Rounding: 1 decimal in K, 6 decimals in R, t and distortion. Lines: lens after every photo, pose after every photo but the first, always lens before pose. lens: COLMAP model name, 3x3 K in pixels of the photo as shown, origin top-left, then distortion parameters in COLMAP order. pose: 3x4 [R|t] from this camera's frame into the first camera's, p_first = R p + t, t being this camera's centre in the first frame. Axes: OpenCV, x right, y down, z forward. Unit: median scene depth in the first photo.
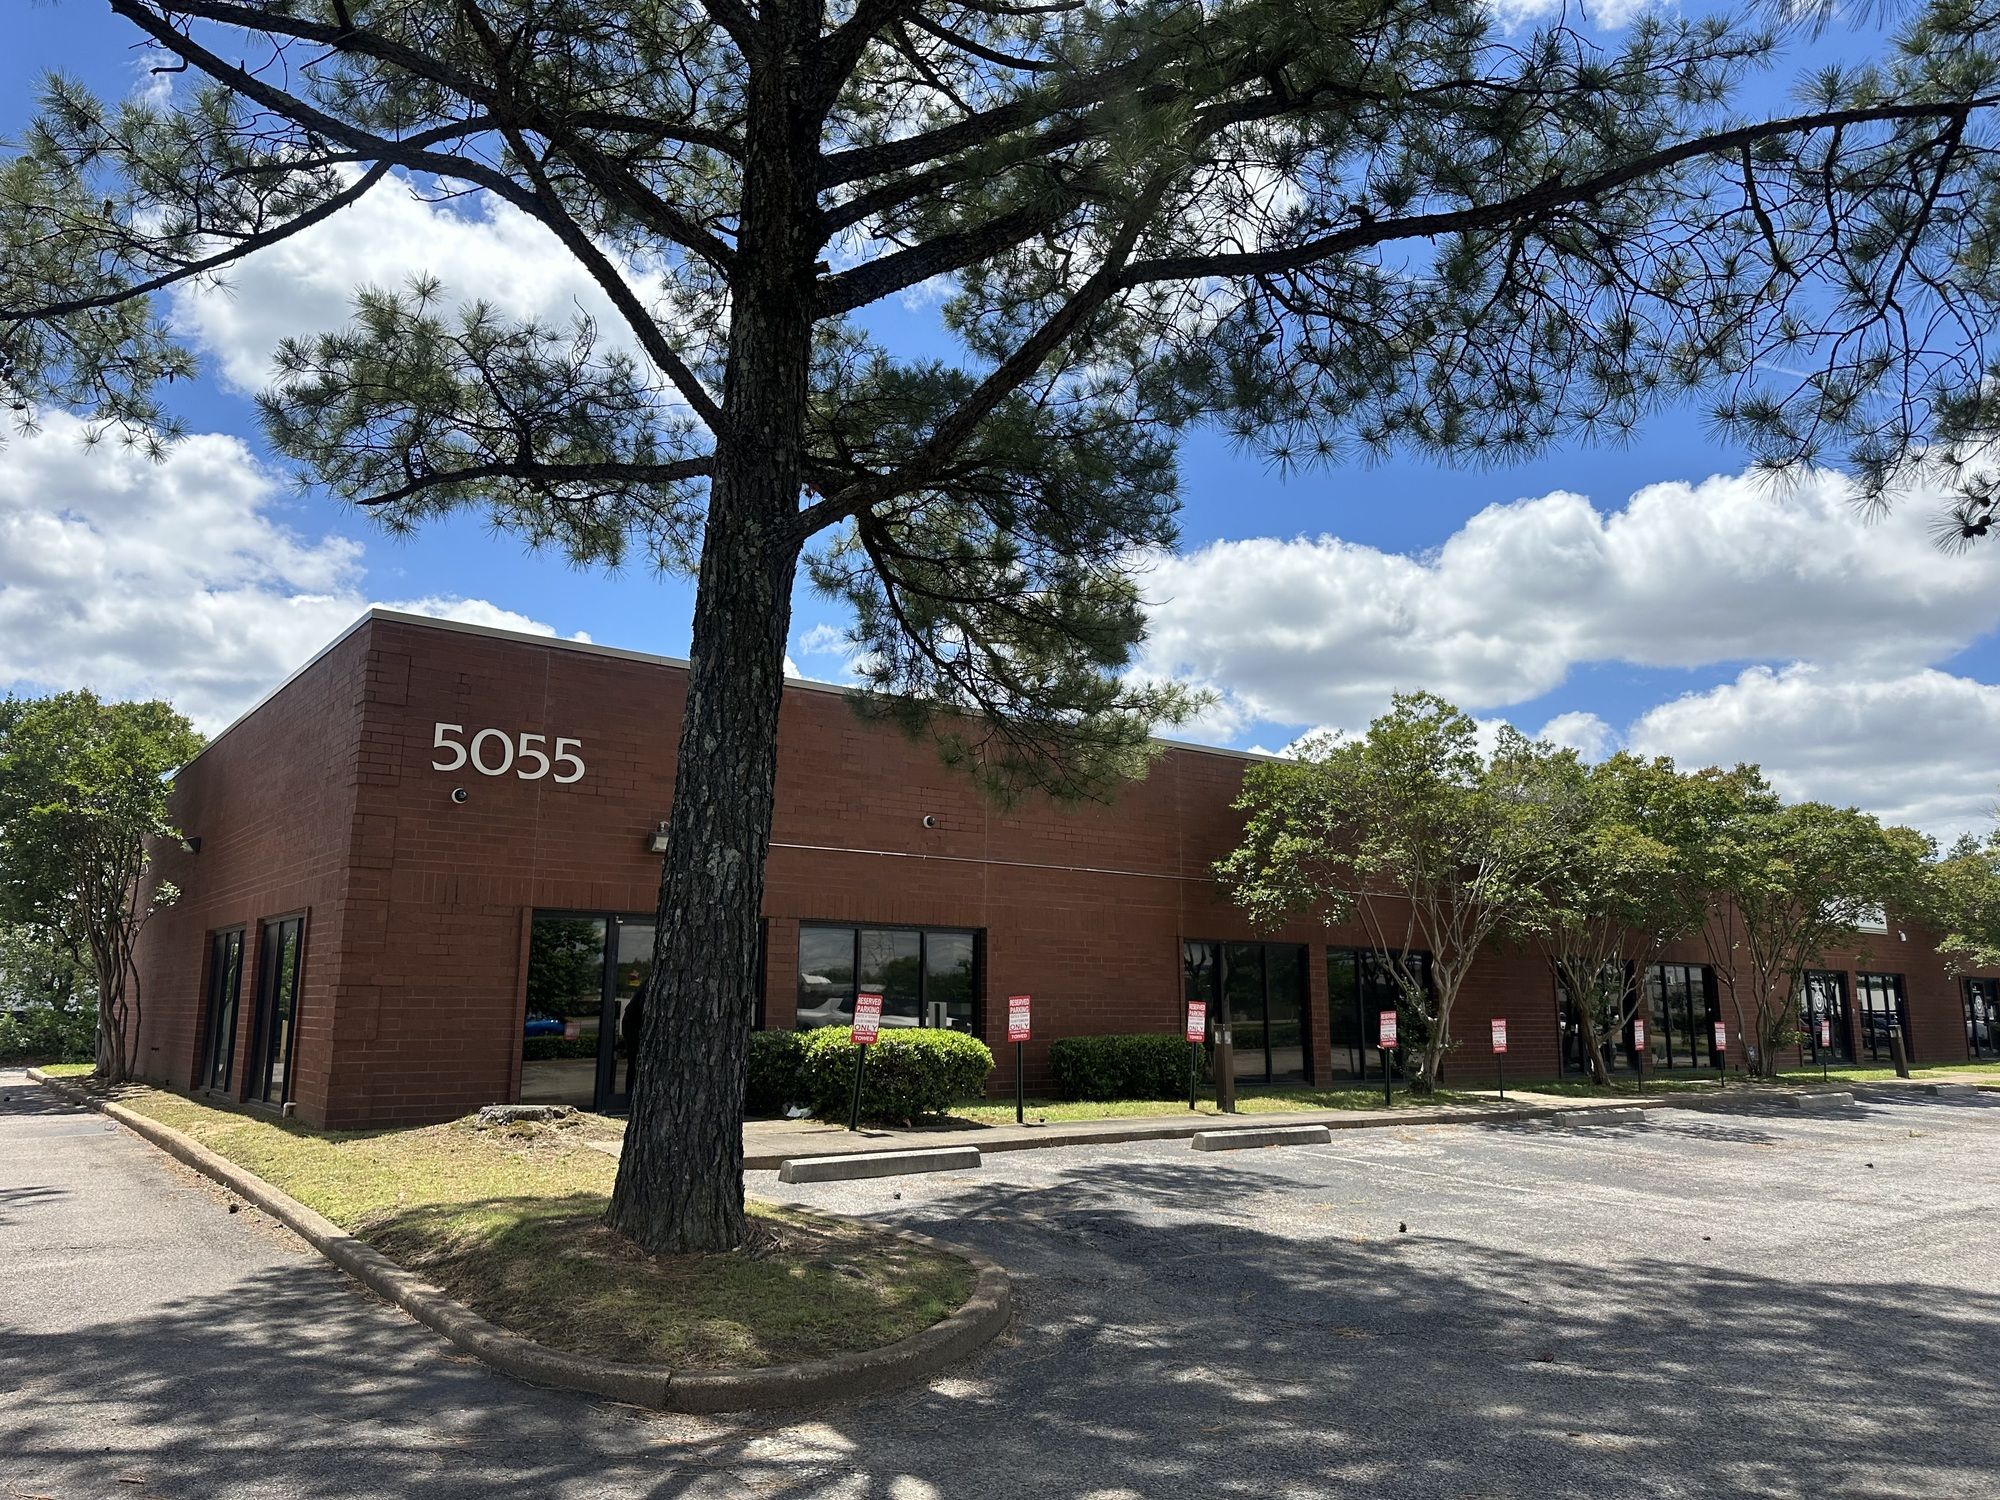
lens RADIAL K [[1420.6, 0, 1000.0], [0, 1420.6, 750.0], [0, 0, 1]] dist [0.140582, -0.223651]
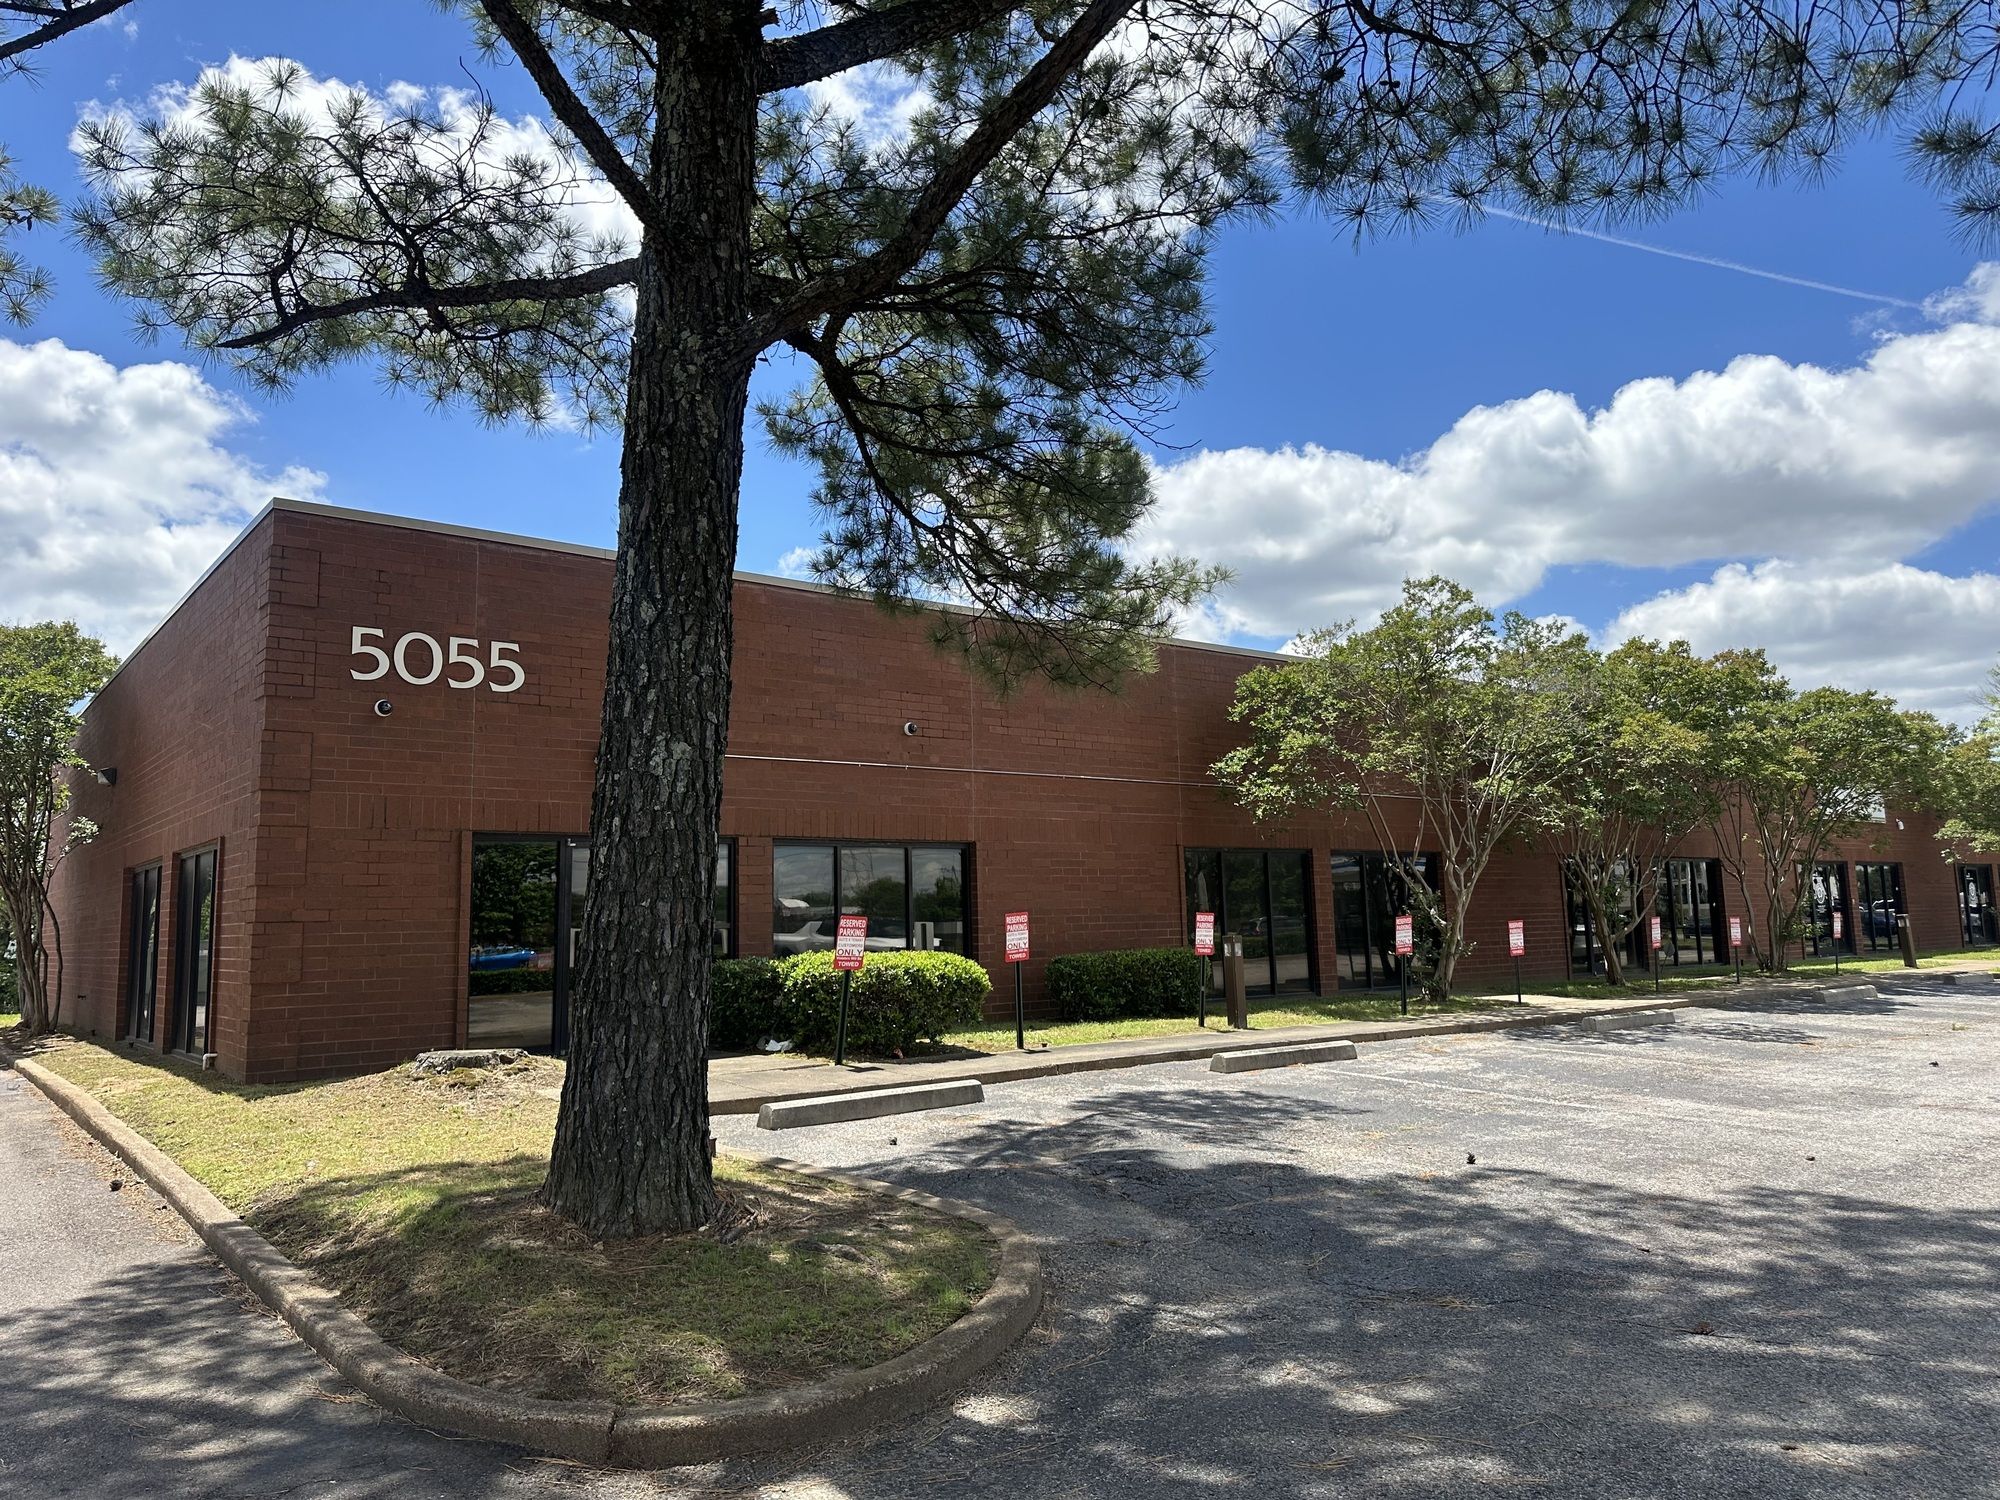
lens RADIAL K [[1371.0, 0, 1000.0], [0, 1371.0, 750.0], [0, 0, 1]] dist [0.114768, -0.150241]
pose [[0.999342, -0.027651, 0.023455, -0.020188], [0.026403, 0.998303, 0.051911, 0.030338], [-0.024851, -0.051257, 0.998376, 0.171963]]
